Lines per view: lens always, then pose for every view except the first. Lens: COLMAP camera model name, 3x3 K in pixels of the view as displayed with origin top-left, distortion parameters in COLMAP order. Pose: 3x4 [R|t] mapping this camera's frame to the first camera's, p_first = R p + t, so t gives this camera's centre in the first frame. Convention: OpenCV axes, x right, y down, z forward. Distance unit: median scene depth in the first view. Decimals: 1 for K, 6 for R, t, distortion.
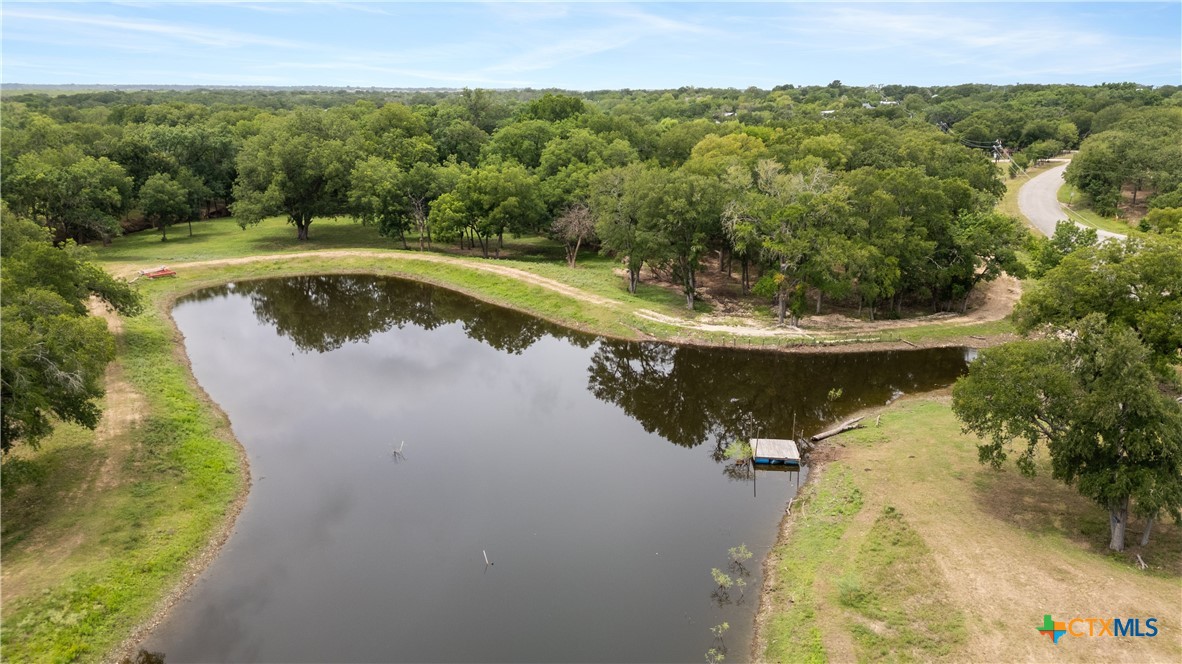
lens RADIAL K [[829.2, 0, 591.0], [0, 829.2, 332.0], [0, 0, 1]] dist [0.067455, -0.068990]
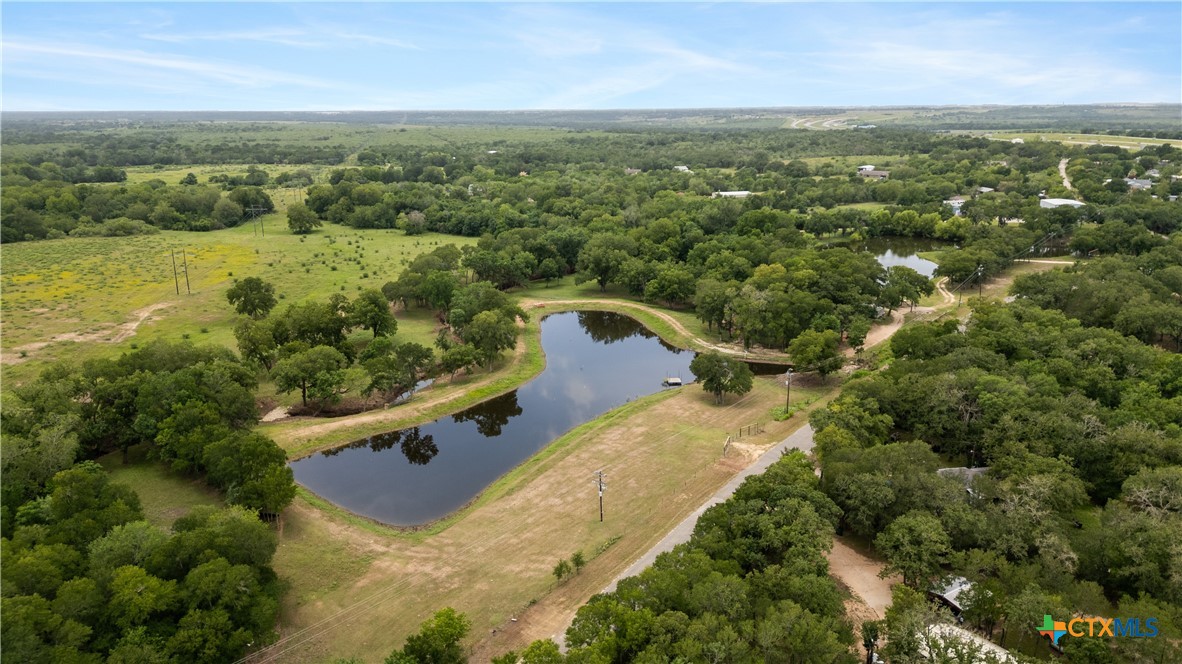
lens RADIAL K [[829.2, 0, 591.0], [0, 829.2, 332.0], [0, 0, 1]] dist [0.067455, -0.068990]
pose [[0.898912, 0.104849, -0.425398, 0.623817], [-0.111991, 0.993675, 0.008265, -0.023036], [0.423574, 0.040211, 0.904968, -1.072247]]
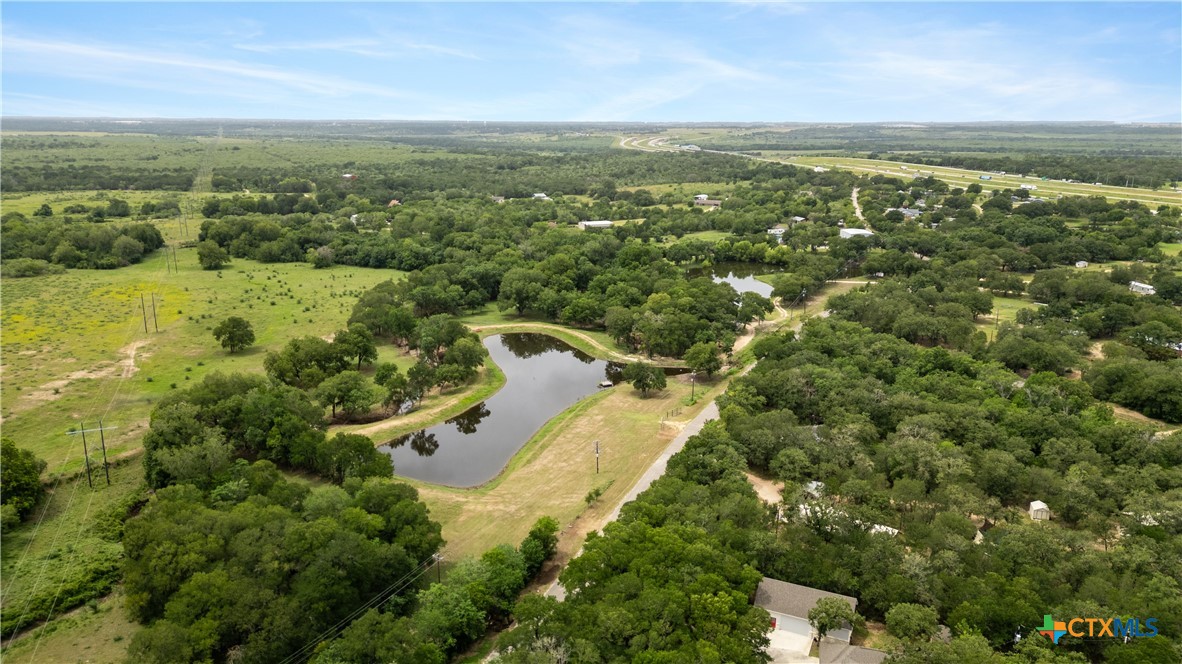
lens RADIAL K [[829.2, 0, 591.0], [0, 829.2, 332.0], [0, 0, 1]] dist [0.067455, -0.068990]
pose [[0.968602, 0.061926, -0.240779, 0.578766], [-0.069325, 0.997343, -0.022370, -0.018730], [0.238754, 0.038359, 0.970322, -1.703534]]
